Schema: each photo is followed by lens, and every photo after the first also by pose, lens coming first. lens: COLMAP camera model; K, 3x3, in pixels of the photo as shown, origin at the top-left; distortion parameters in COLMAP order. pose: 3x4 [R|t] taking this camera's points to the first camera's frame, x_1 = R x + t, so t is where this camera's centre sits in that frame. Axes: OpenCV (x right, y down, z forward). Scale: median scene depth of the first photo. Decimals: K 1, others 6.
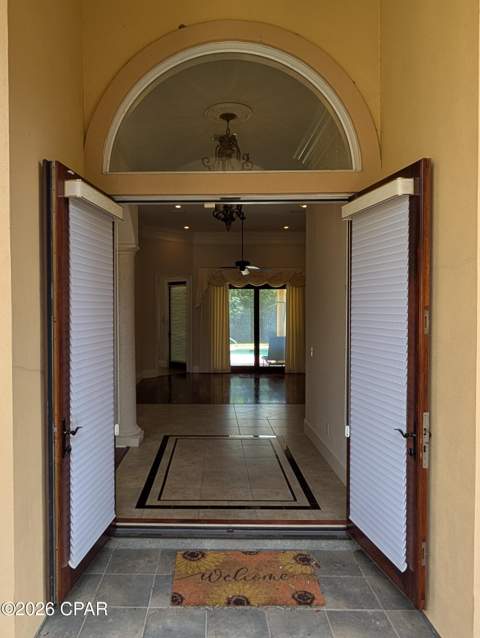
lens RADIAL K [[462.2, 0, 194.6], [0, 462.2, 321.9], [0, 0, 1]] dist [0.003110, 0.001200]
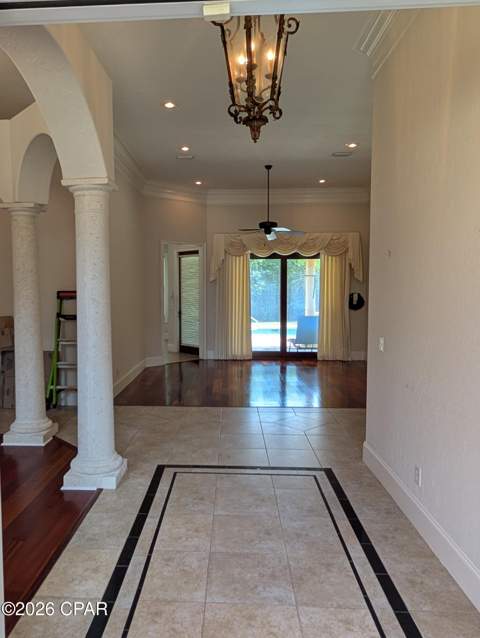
lens RADIAL K [[462.2, 0, 194.6], [0, 462.2, 321.9], [0, 0, 1]] dist [0.003110, 0.001200]
pose [[0.999156, -0.000500, -0.041086, 0.008496], [0.002572, 0.998726, 0.050390, -0.000542], [0.041008, -0.050453, 0.997884, 0.164041]]
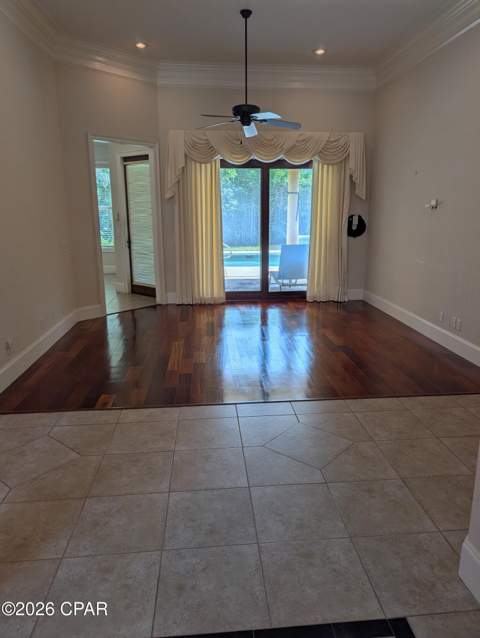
lens RADIAL K [[453.3, 0, 240.0], [0, 453.3, 319.0], [0, 0, 1]] dist [-0.003221, -0.003265]
pose [[0.993030, -0.030656, 0.113807, 0.025899], [0.005324, 0.976264, 0.216520, -0.005382], [-0.117743, -0.214405, 0.969622, 0.379801]]
